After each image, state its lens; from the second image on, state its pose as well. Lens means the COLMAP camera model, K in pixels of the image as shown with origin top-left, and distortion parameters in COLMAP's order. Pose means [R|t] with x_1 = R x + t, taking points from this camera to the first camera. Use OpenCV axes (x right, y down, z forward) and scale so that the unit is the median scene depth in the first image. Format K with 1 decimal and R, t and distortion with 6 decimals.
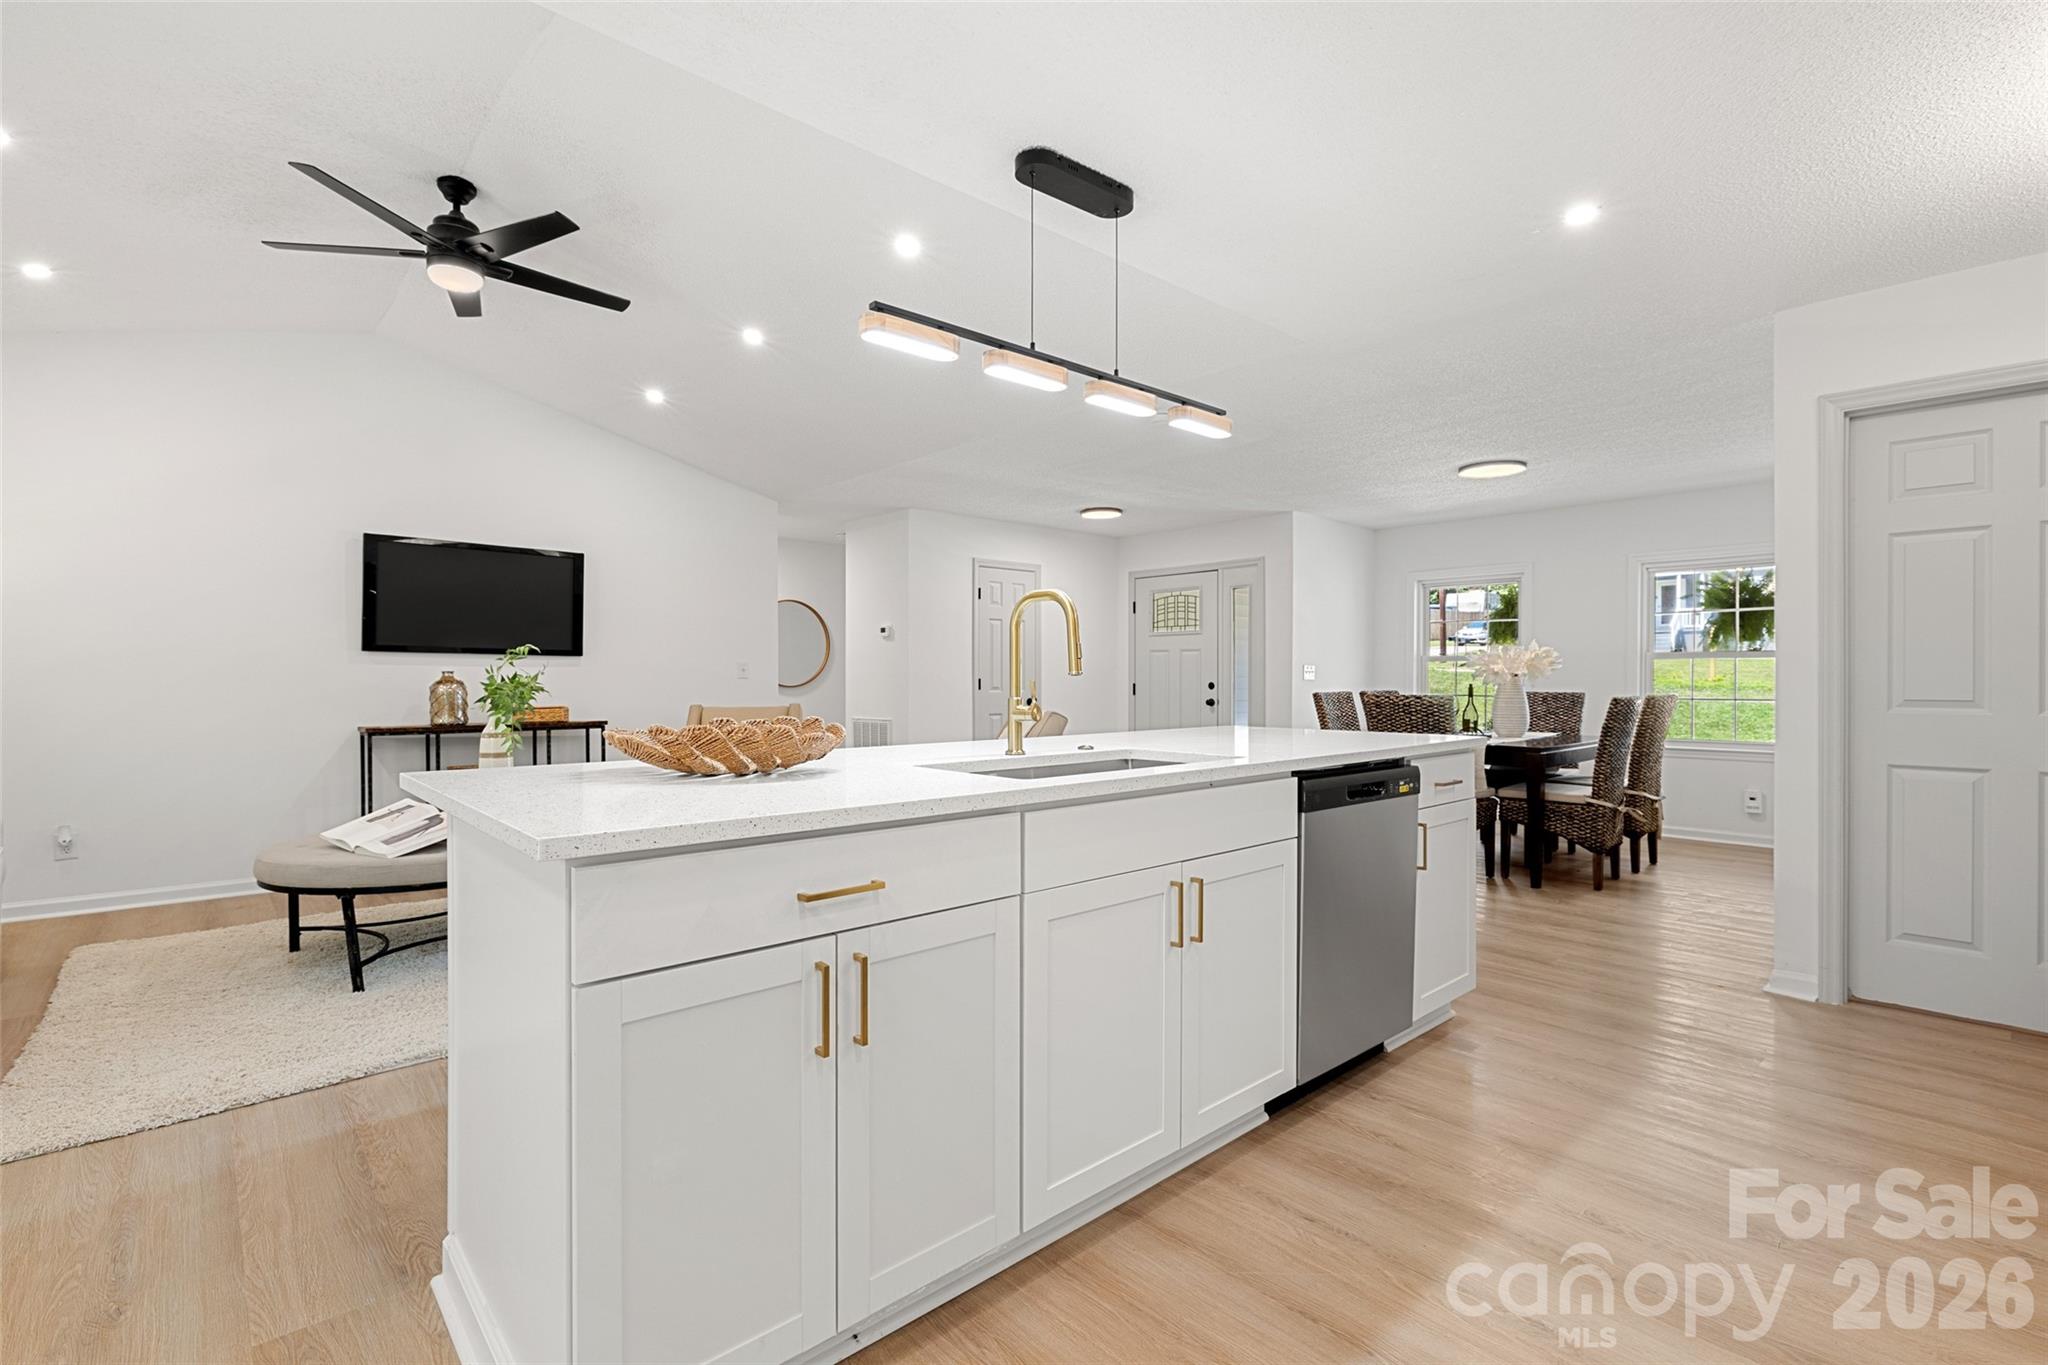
lens RADIAL K [[926.8, 0, 1025.9], [0, 926.8, 681.4], [0, 0, 1]] dist [-0.002495, 0.000486]
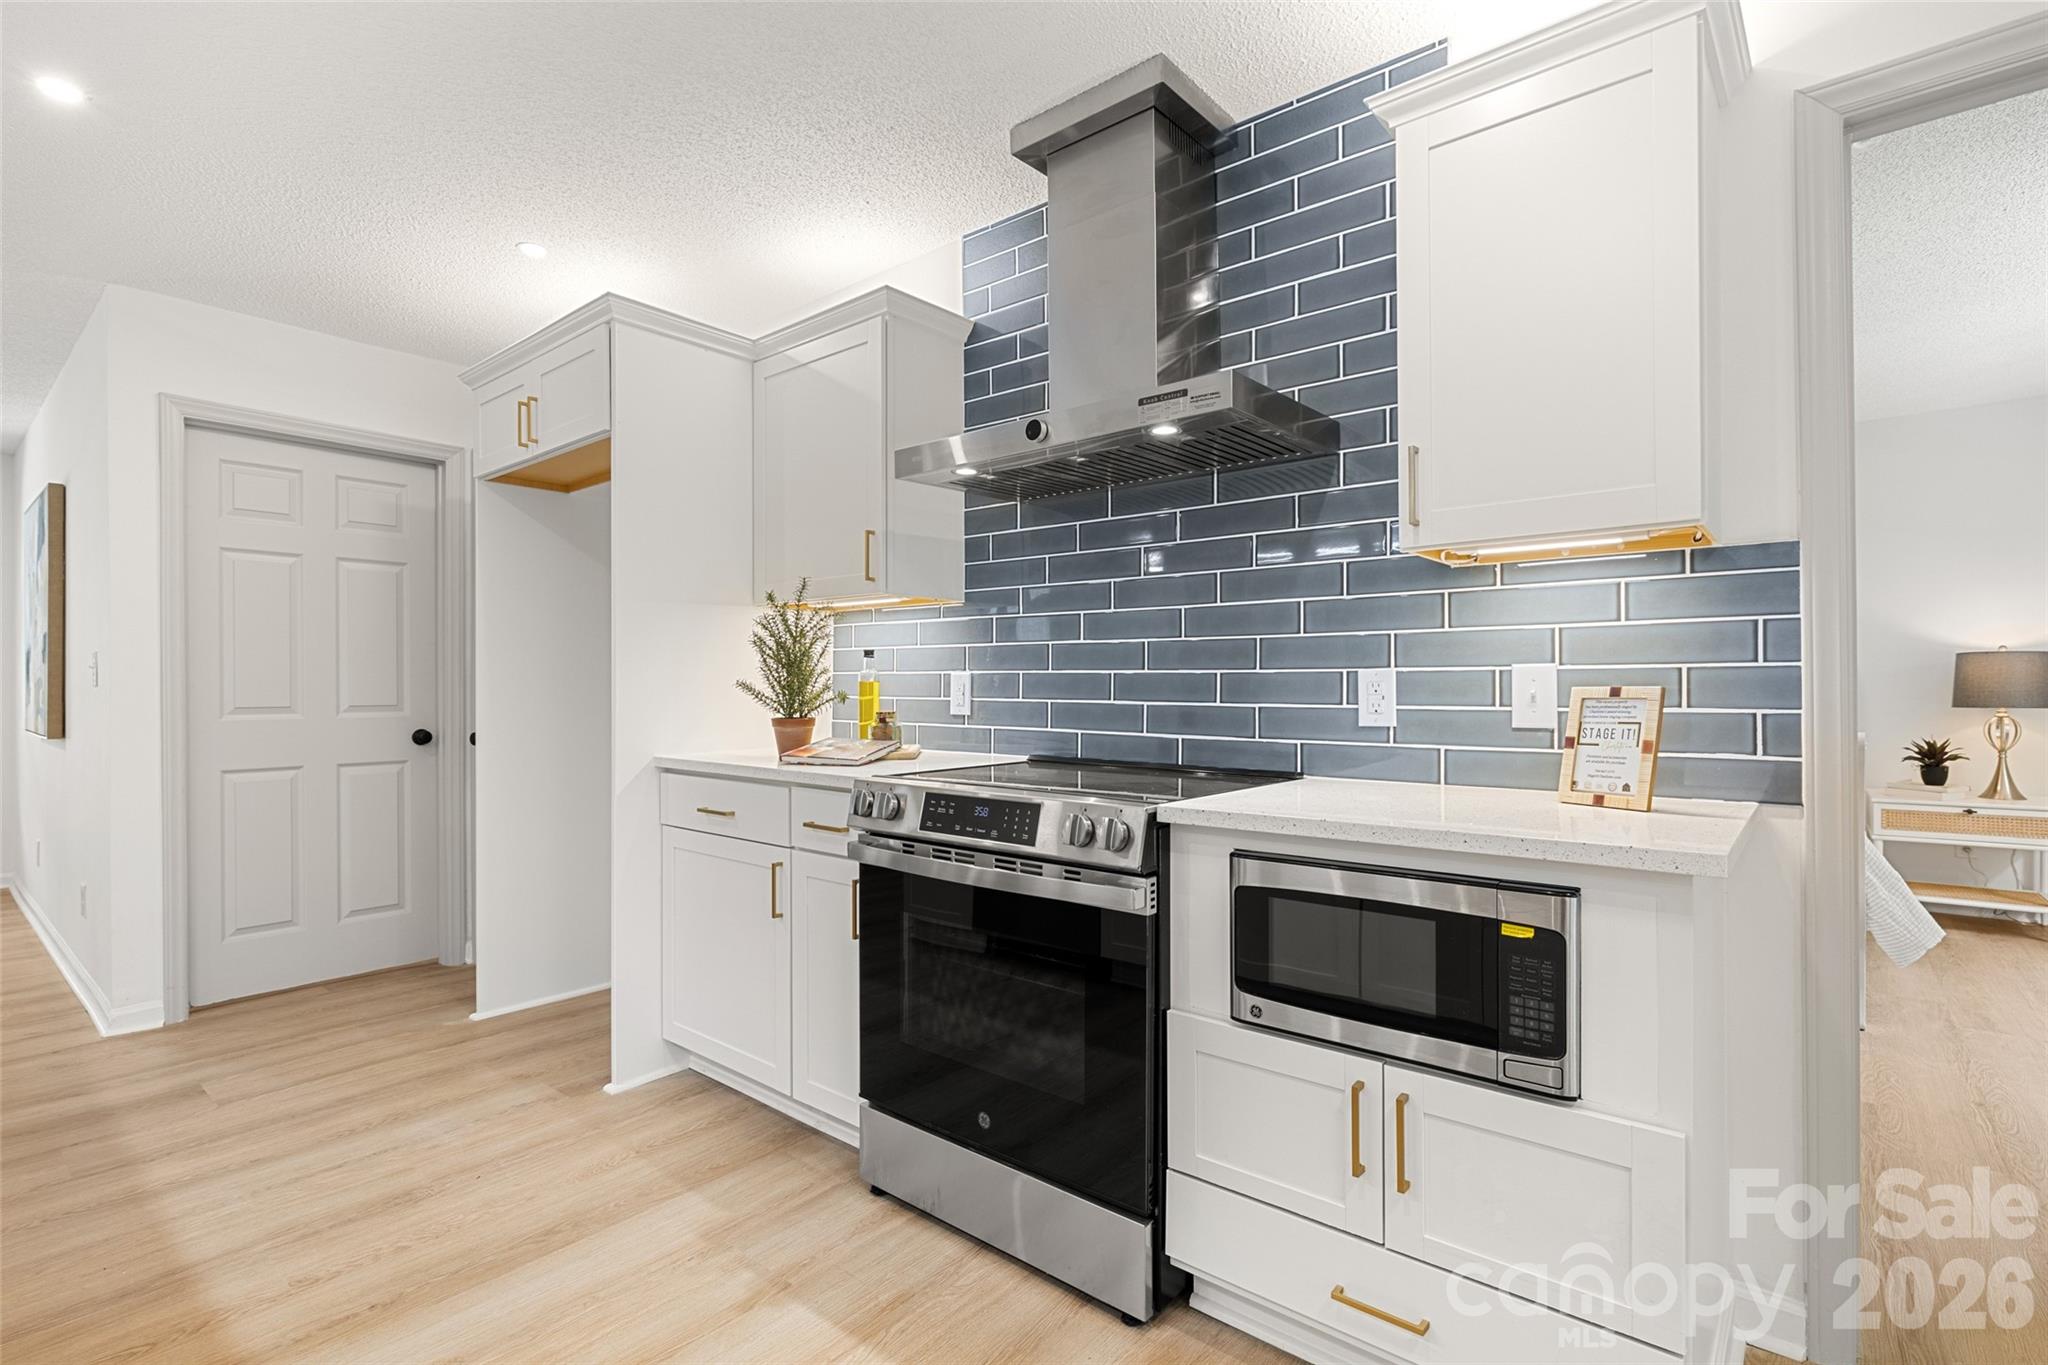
lens RADIAL K [[964.4, 0, 1018.0], [0, 964.4, 685.2], [0, 0, 1]] dist [-0.004041, 0.000208]
pose [[-0.132742, -0.000549, 0.991151, -0.147160], [0.005490, 0.999984, 0.001289, -0.001191], [-0.991135, 0.005612, -0.132736, 0.152544]]
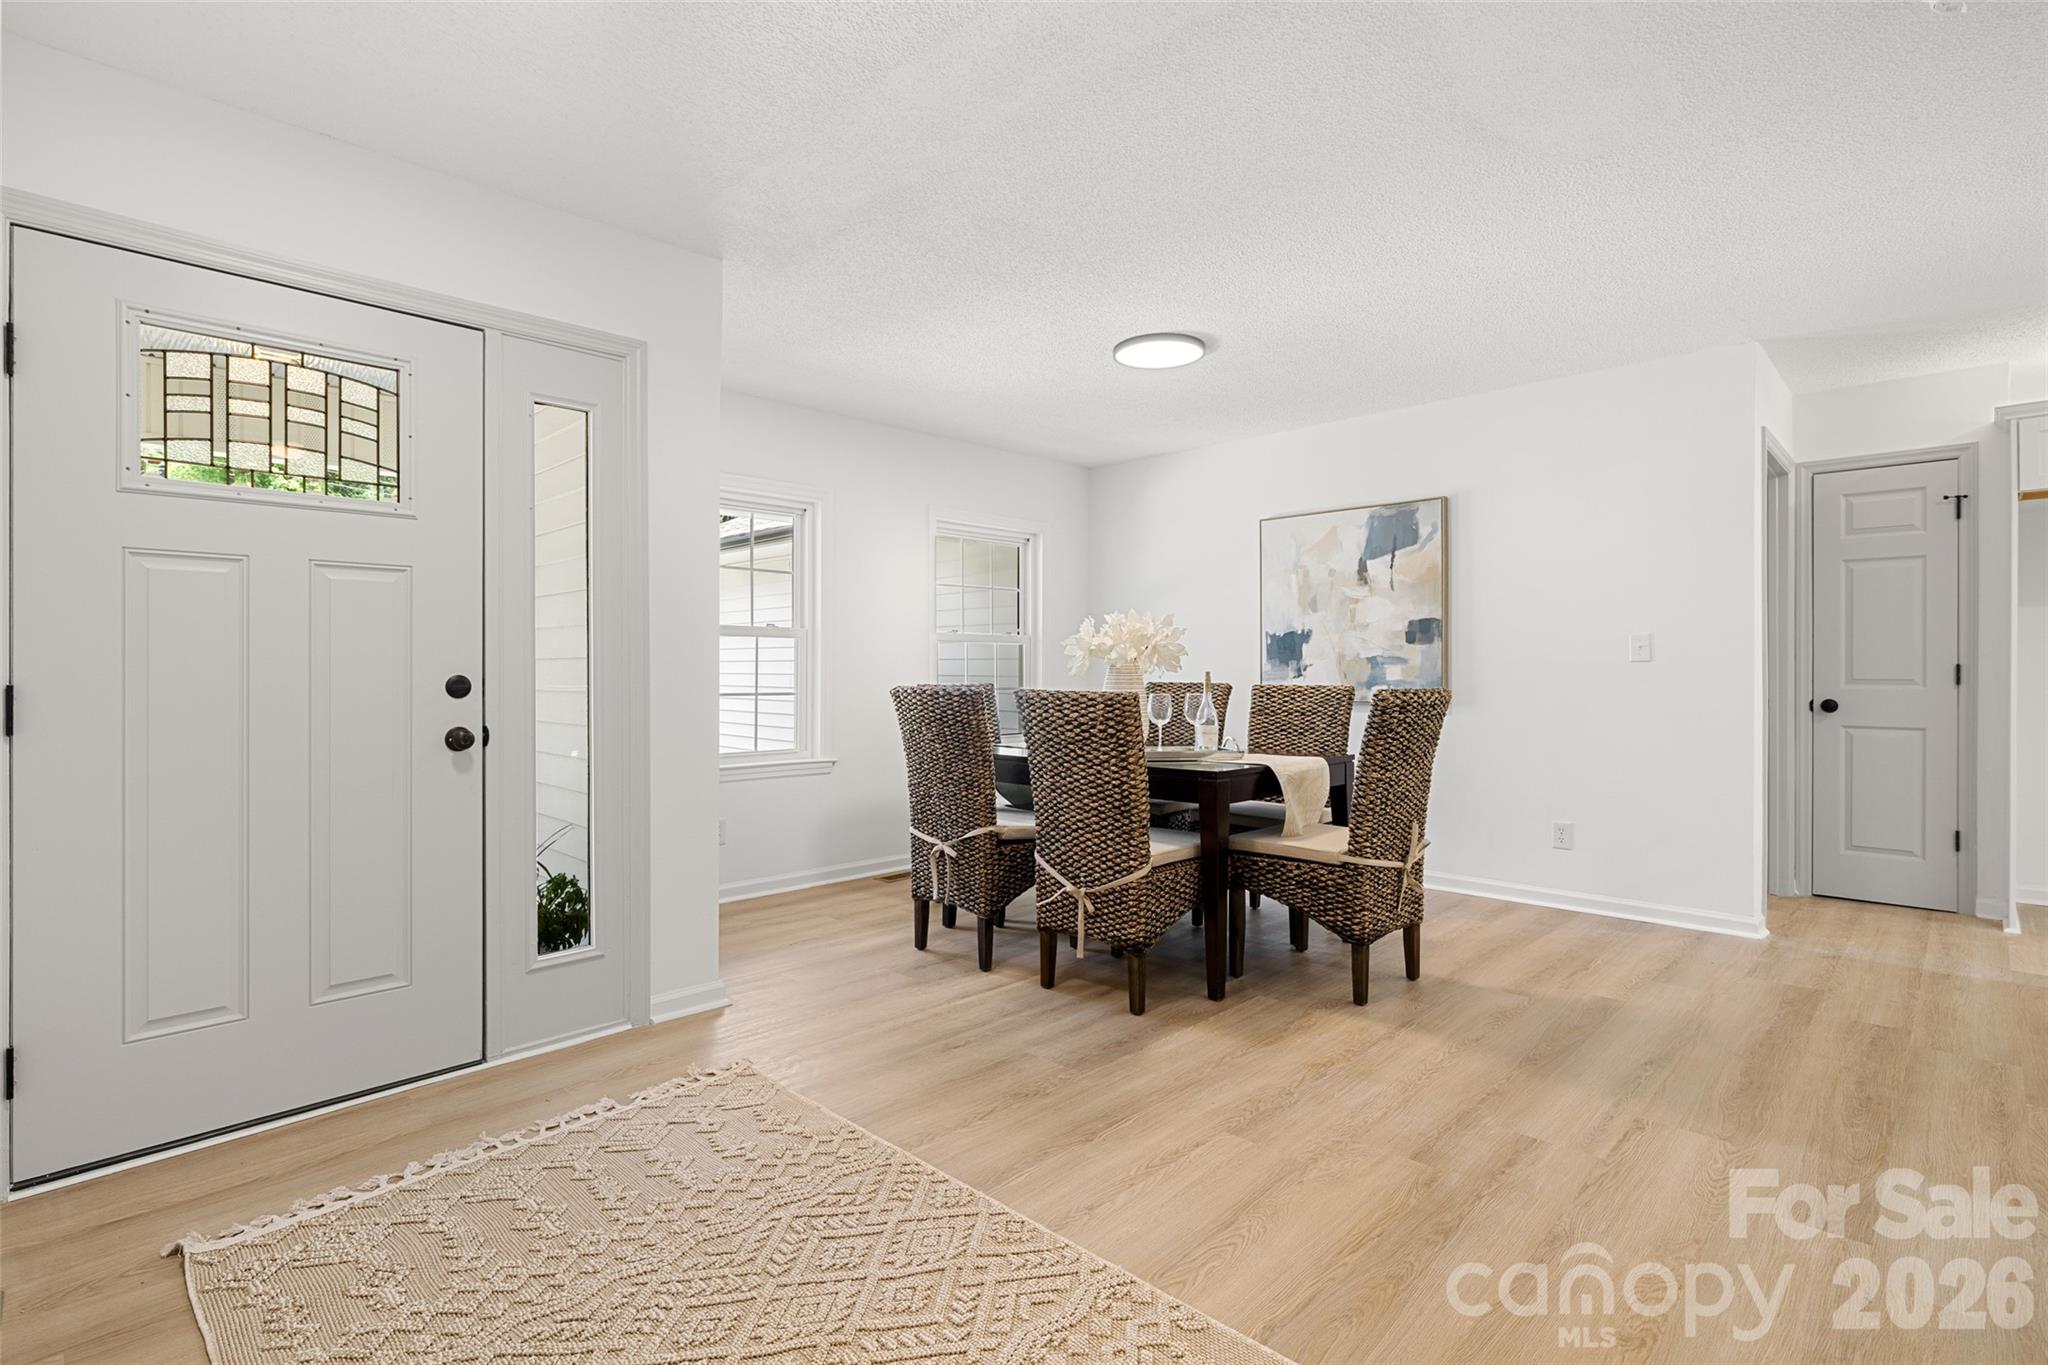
lens RADIAL K [[984.8, 0, 1013.7], [0, 984.8, 669.2], [0, 0, 1]] dist [-0.003502, -0.000133]
pose [[-0.055629, -0.002442, 0.998448, -0.214137], [0.003625, 0.999990, 0.002648, -0.002280], [-0.998445, 0.003767, -0.055620, 1.211122]]
